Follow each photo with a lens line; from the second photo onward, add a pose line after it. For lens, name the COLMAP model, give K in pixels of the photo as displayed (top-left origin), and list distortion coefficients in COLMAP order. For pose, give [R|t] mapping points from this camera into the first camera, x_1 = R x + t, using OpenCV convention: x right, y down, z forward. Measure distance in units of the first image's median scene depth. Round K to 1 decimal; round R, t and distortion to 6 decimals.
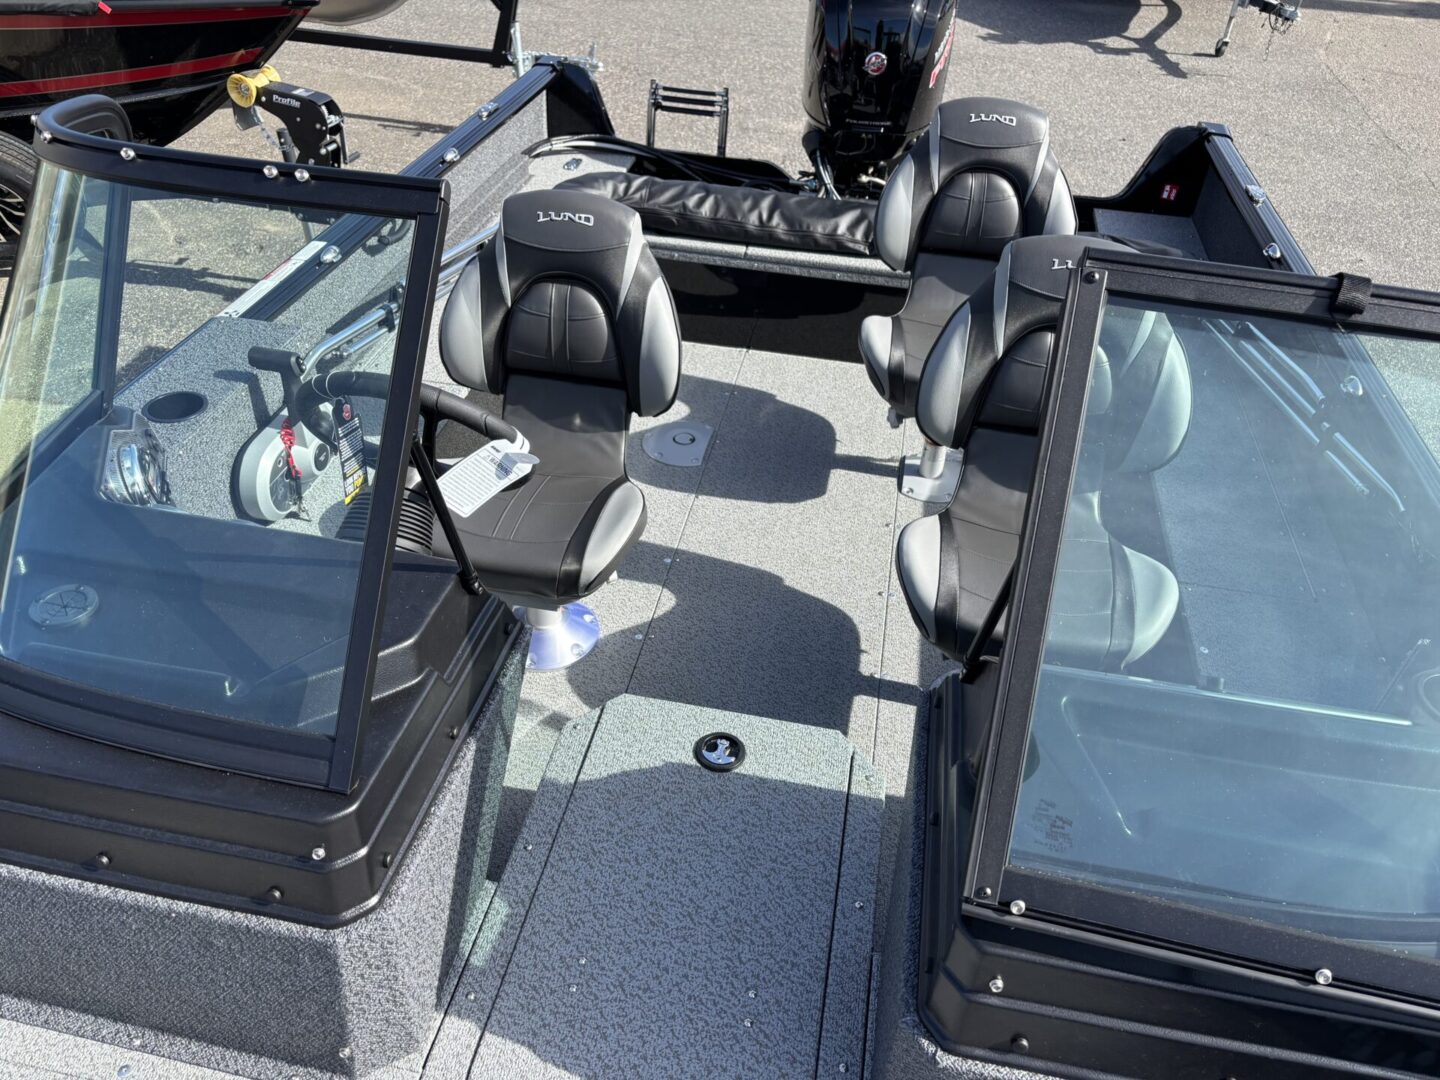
lens RADIAL K [[1098.9, 0, 707.5], [0, 1098.9, 554.2], [0, 0, 1]] dist [0.040591, -0.046727]
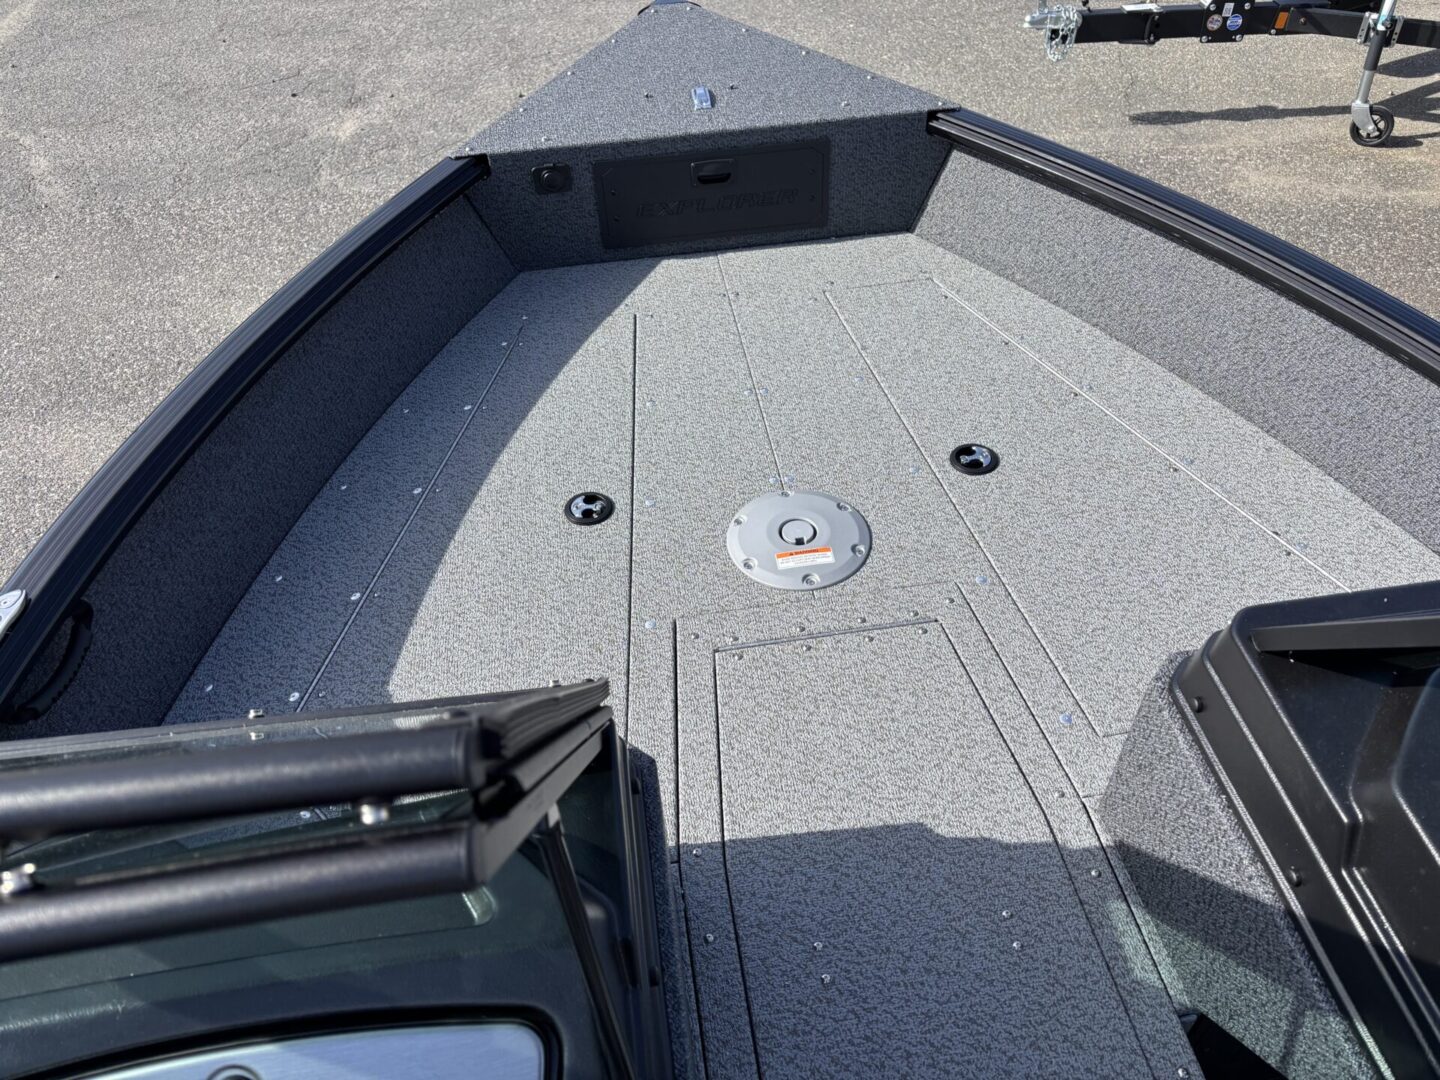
lens RADIAL K [[1098.9, 0, 741.0], [0, 1098.9, 533.9], [0, 0, 1]] dist [0.040591, -0.046727]
pose [[-0.937805, 0.235668, -0.254916, 0.138105], [-0.217056, 0.175033, 0.960339, -0.279957], [0.270940, 0.955941, -0.112993, 0.416538]]
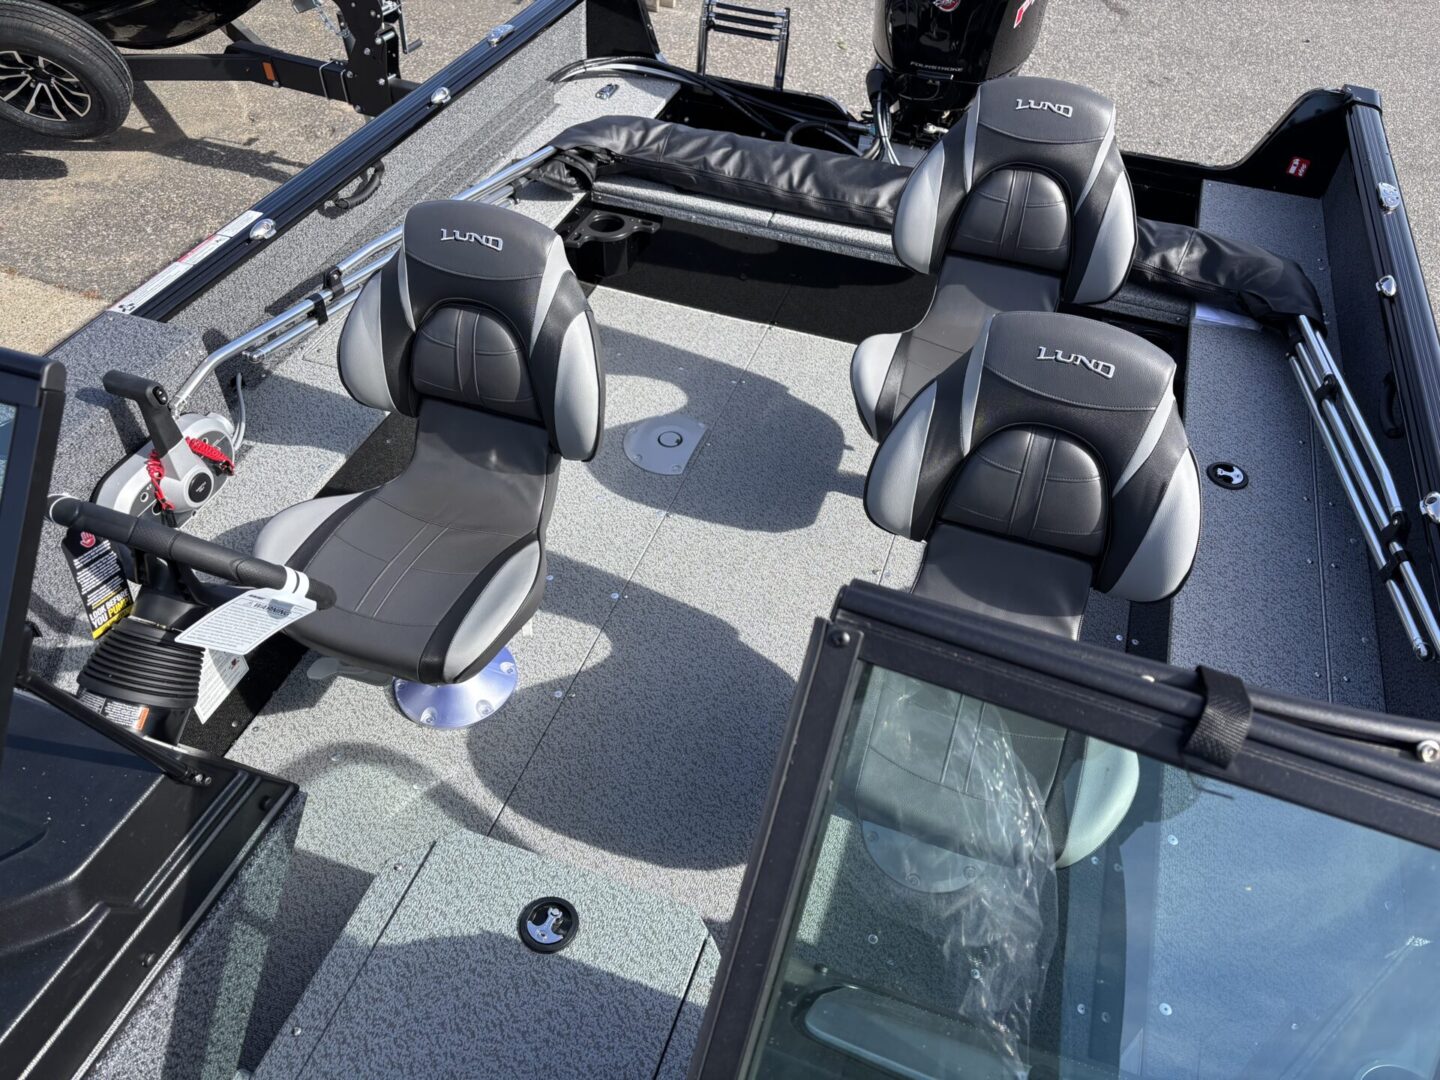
lens RADIAL K [[1098.9, 0, 709.9], [0, 1098.9, 530.4], [0, 0, 1]] dist [0.040591, -0.046727]
pose [[0.989285, 0.096155, -0.109865, 0.138583], [-0.083934, 0.990279, 0.110916, -0.159010], [0.119462, -0.100506, 0.987738, 0.133294]]
